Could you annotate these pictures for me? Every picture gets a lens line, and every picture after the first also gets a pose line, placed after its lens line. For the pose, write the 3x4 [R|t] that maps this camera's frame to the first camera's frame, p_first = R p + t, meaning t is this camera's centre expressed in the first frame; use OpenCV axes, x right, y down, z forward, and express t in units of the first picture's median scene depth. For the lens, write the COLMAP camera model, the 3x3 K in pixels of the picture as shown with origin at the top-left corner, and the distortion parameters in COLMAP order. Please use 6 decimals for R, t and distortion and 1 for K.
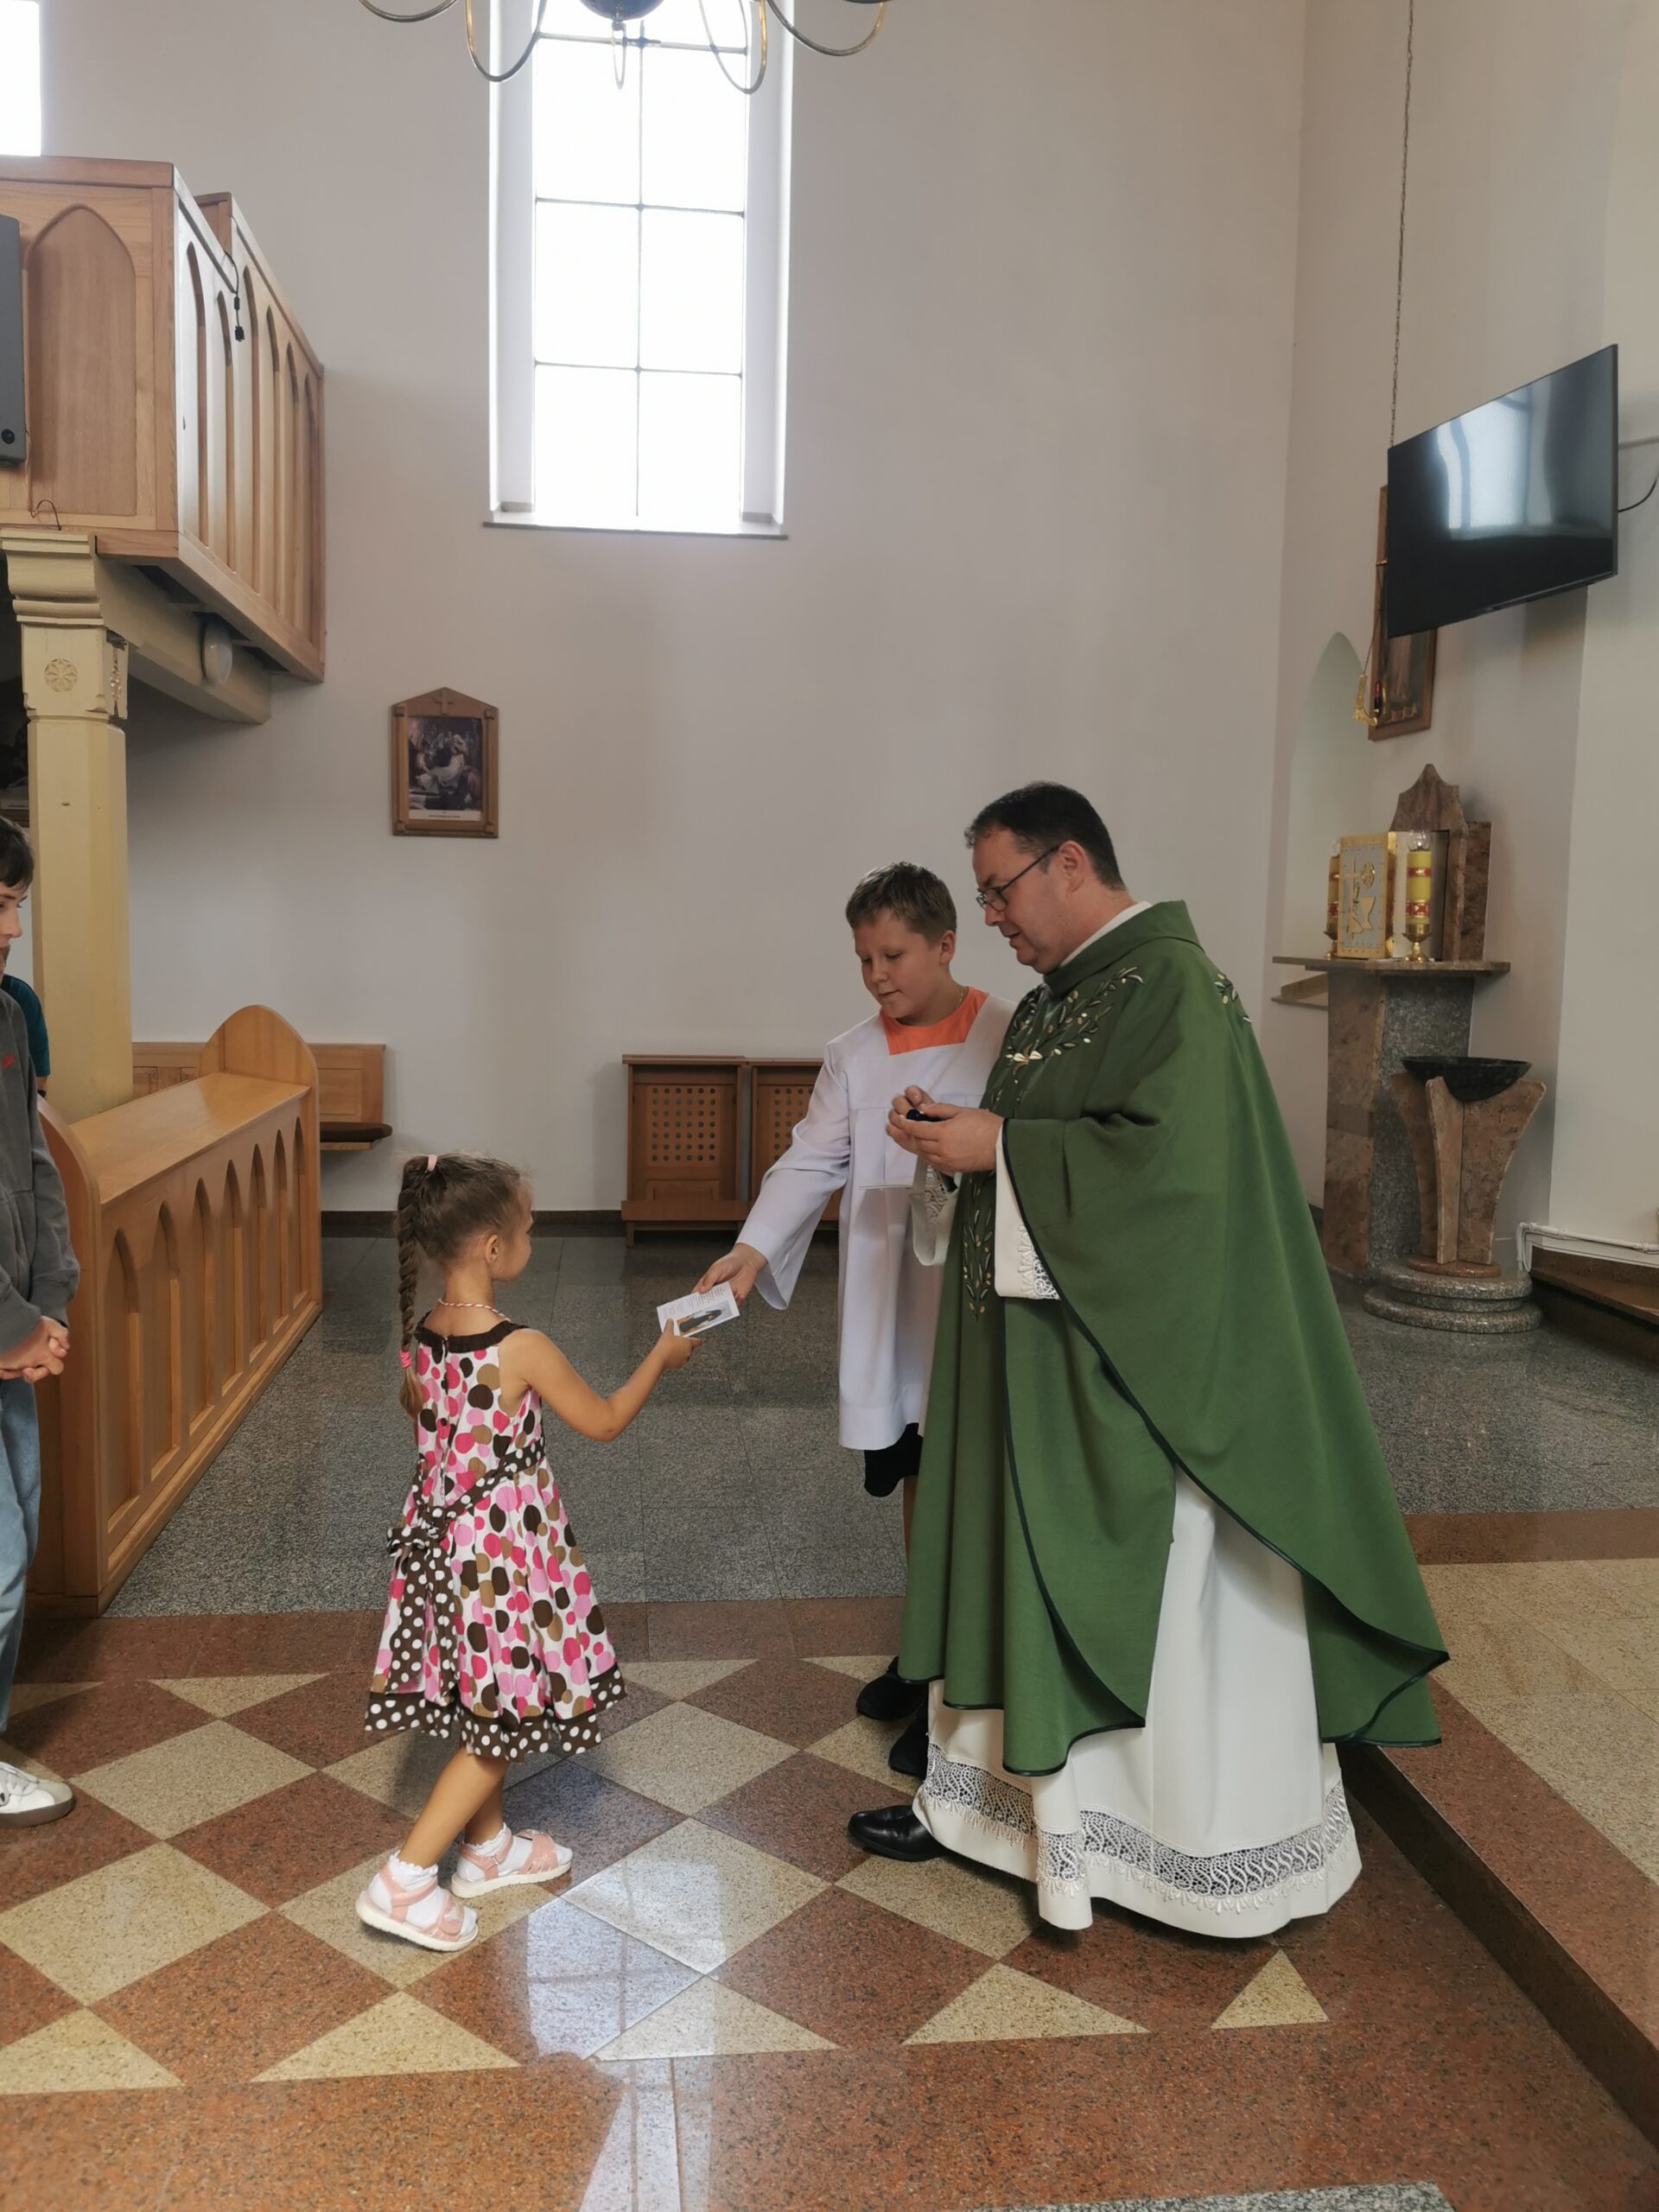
lens RADIAL K [[1704.9, 0, 779.8], [0, 1704.9, 1098.8], [0, 0, 1]] dist [0.041855, -0.052370]
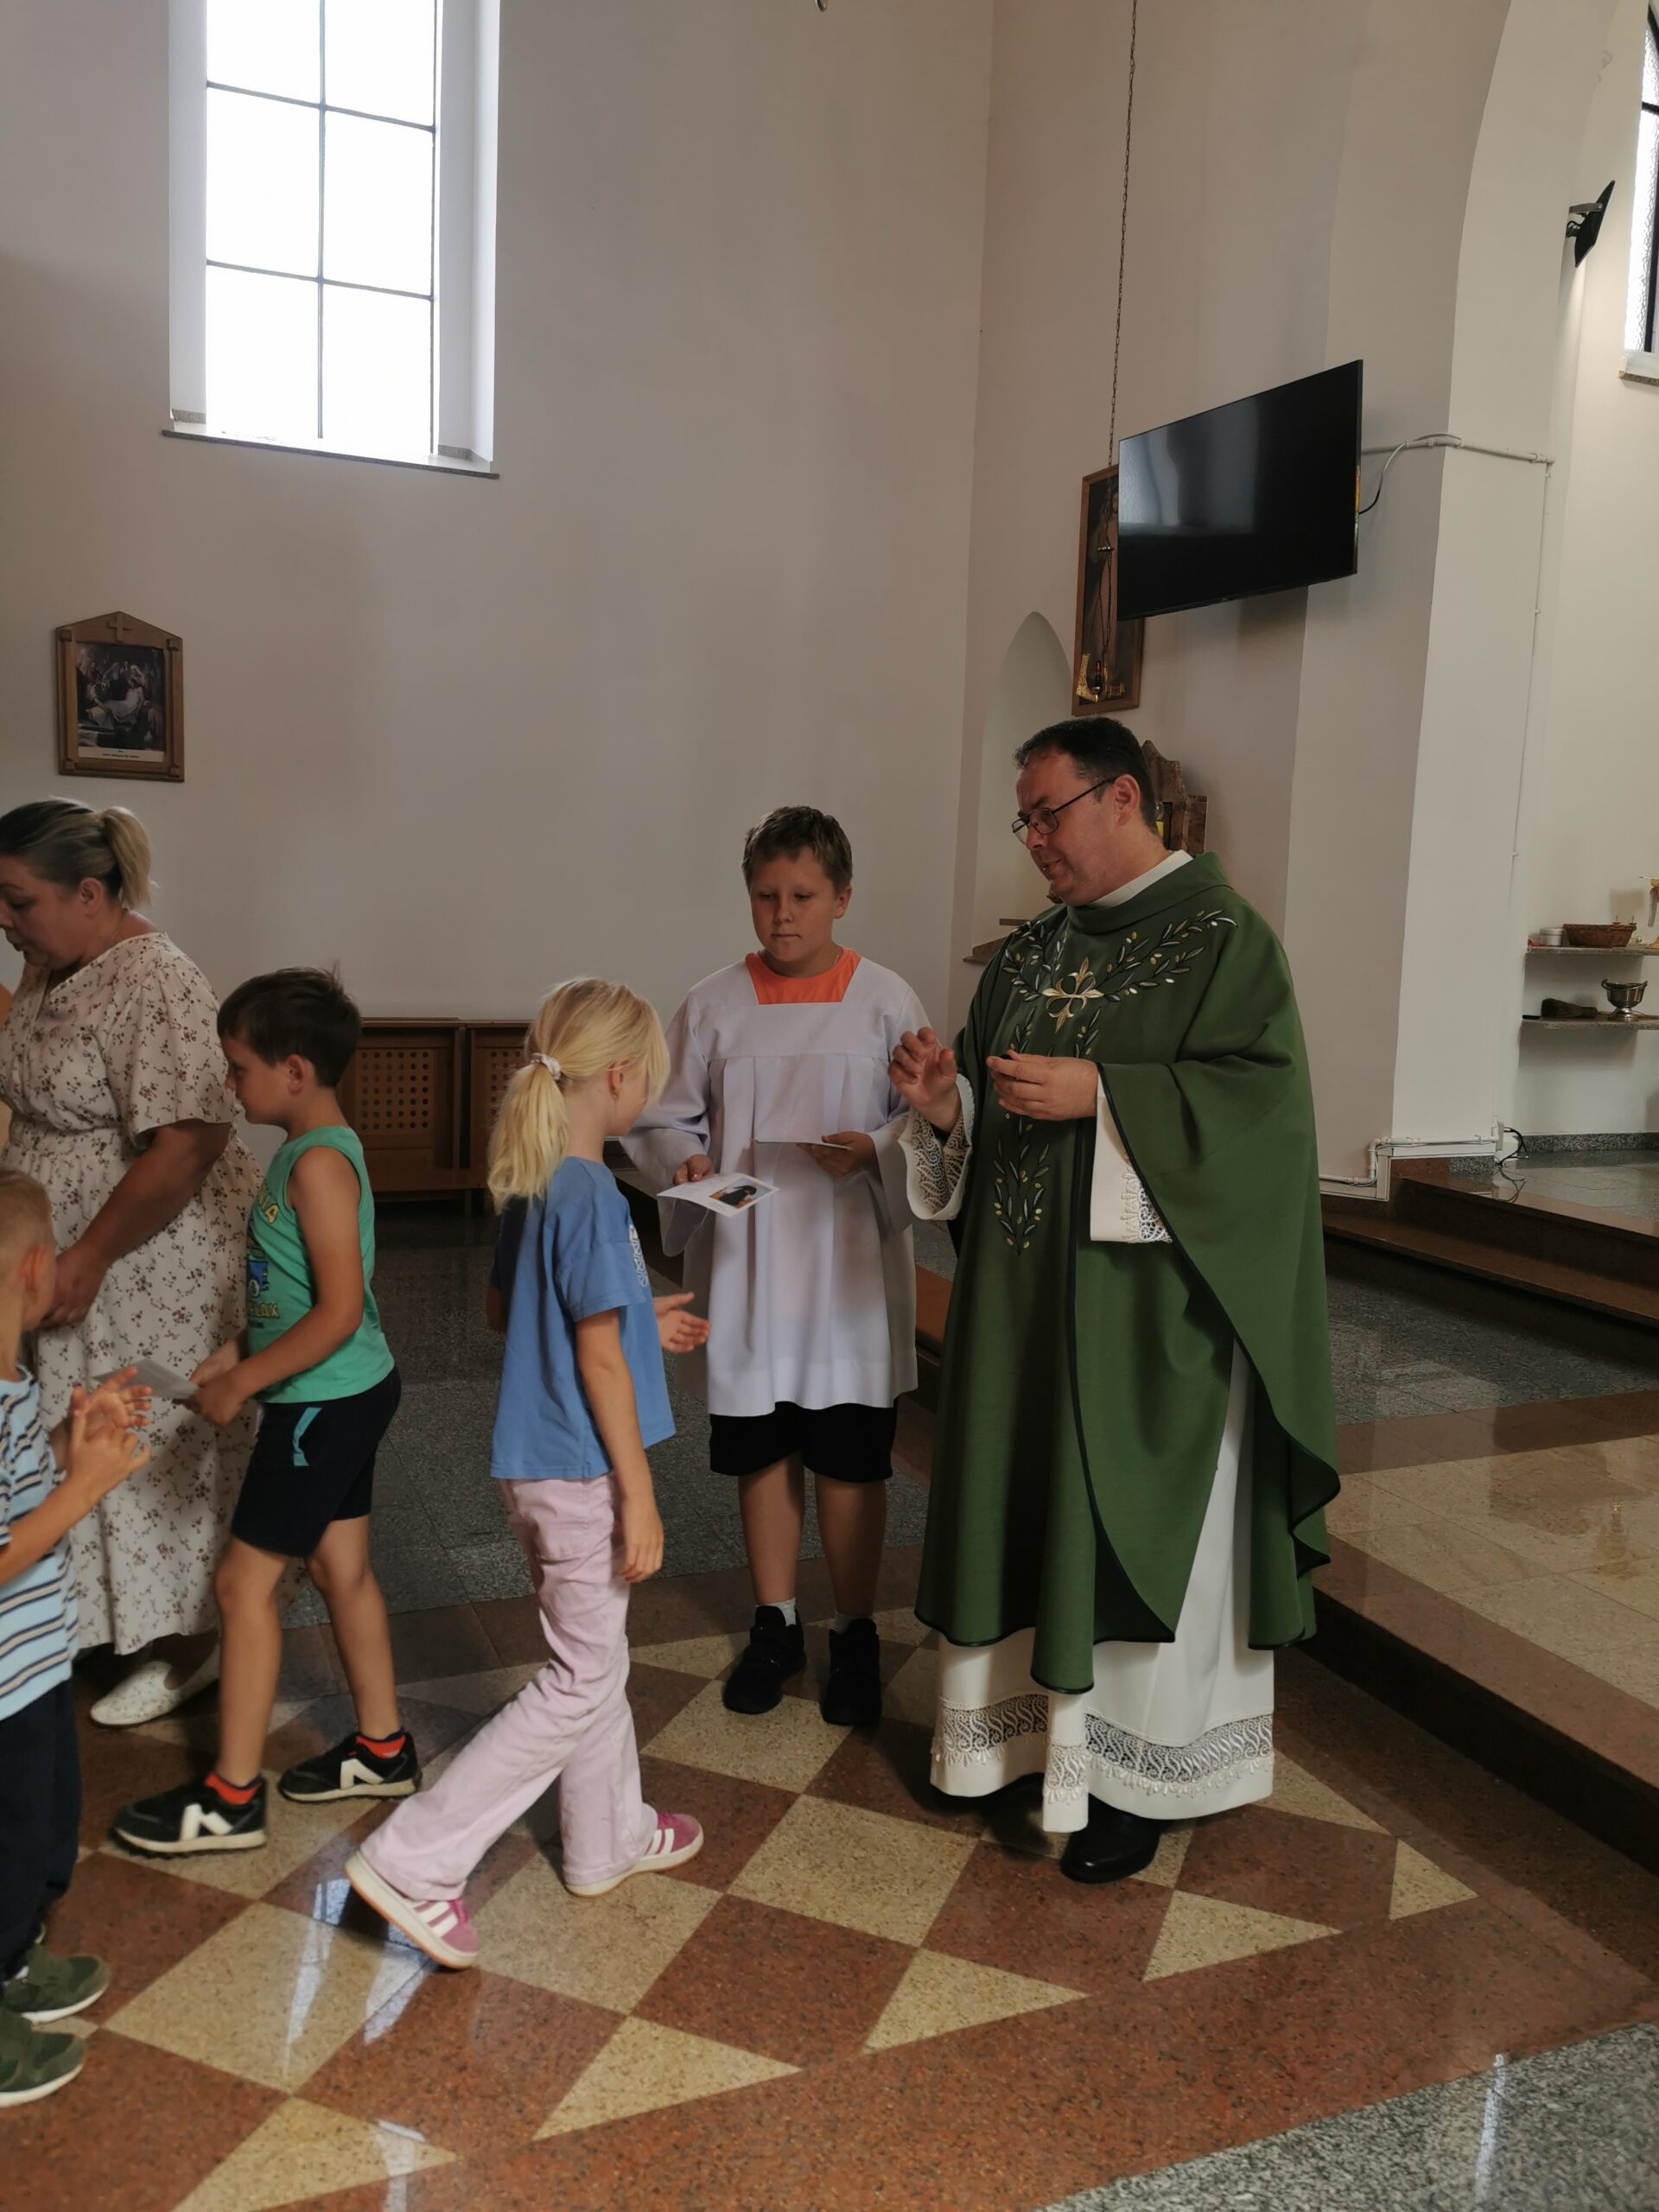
lens RADIAL K [[1699.6, 0, 784.1], [0, 1699.6, 1102.0], [0, 0, 1]] dist [0.050673, -0.069747]
pose [[0.958918, -0.022517, 0.282787, -0.151941], [0.015568, 0.999520, 0.026798, -0.000822], [-0.283255, -0.021294, 0.958808, 0.035553]]
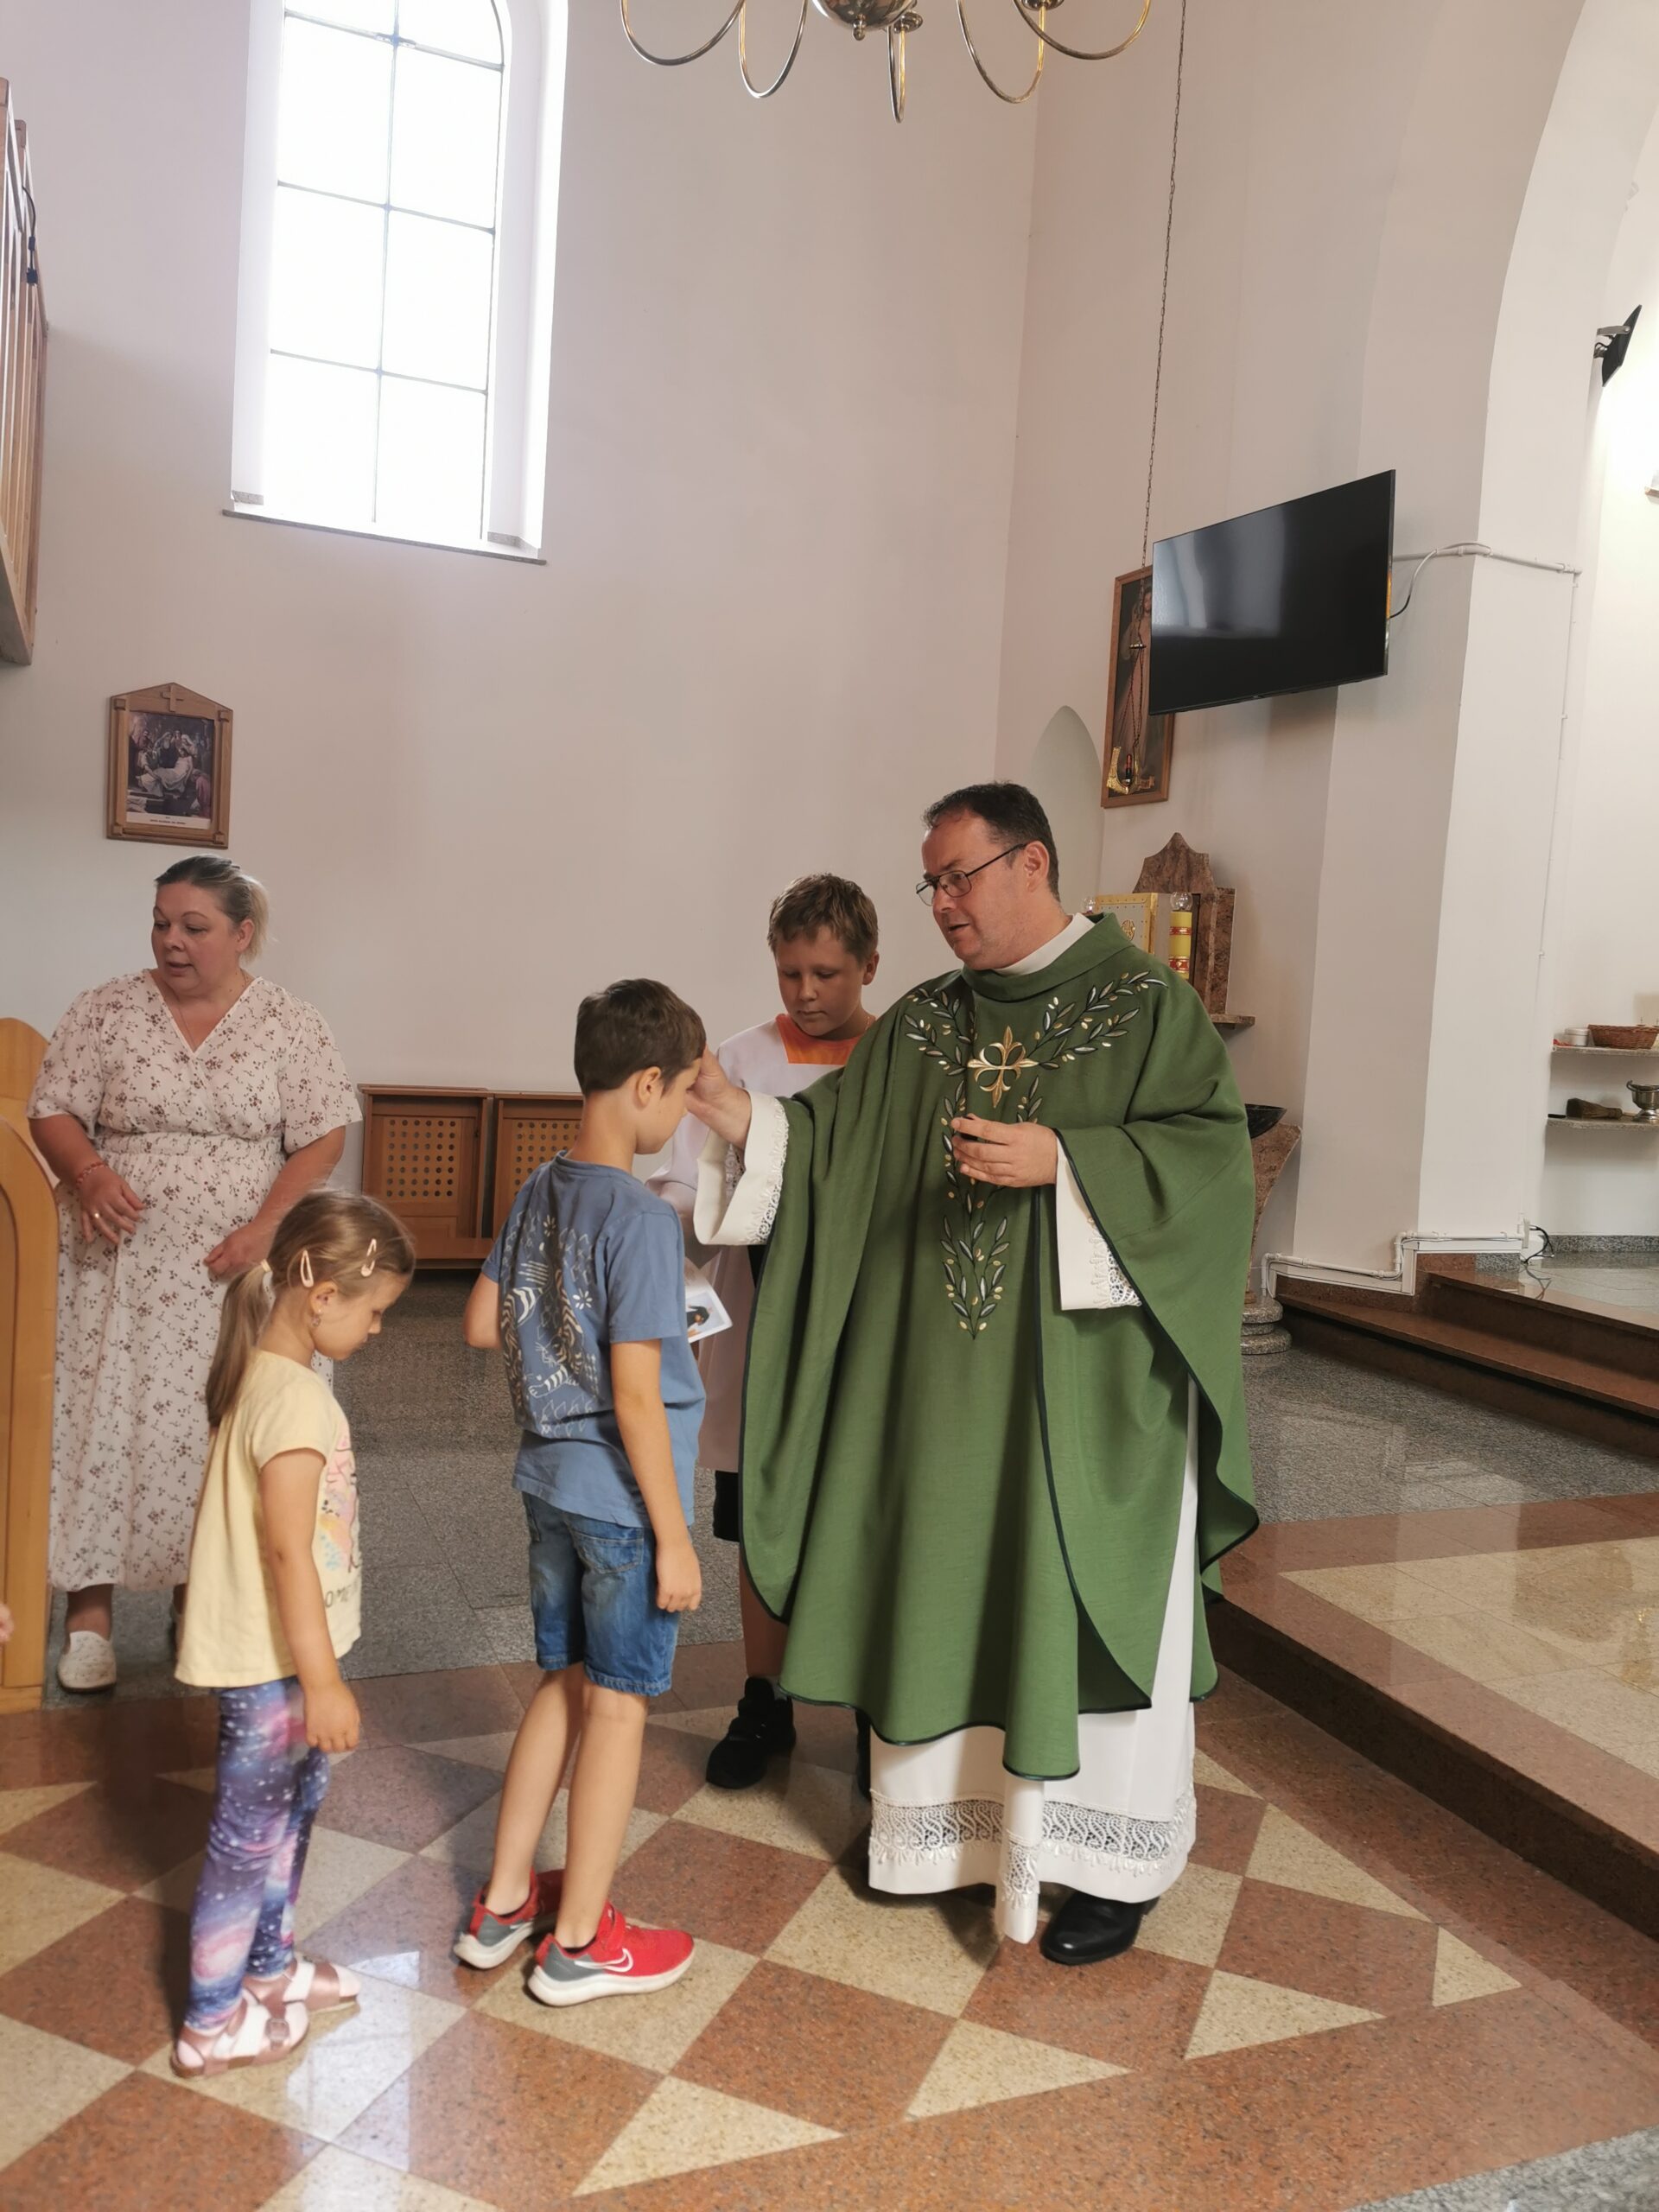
lens RADIAL K [[1701.9, 0, 777.8], [0, 1701.9, 1098.6], [0, 0, 1]] dist [0.046756, -0.059449]
pose [[0.961233, 0.019295, 0.275063, -0.165852], [-0.012357, 0.999561, -0.026934, 0.006277], [-0.275462, 0.022491, 0.961049, 0.031650]]
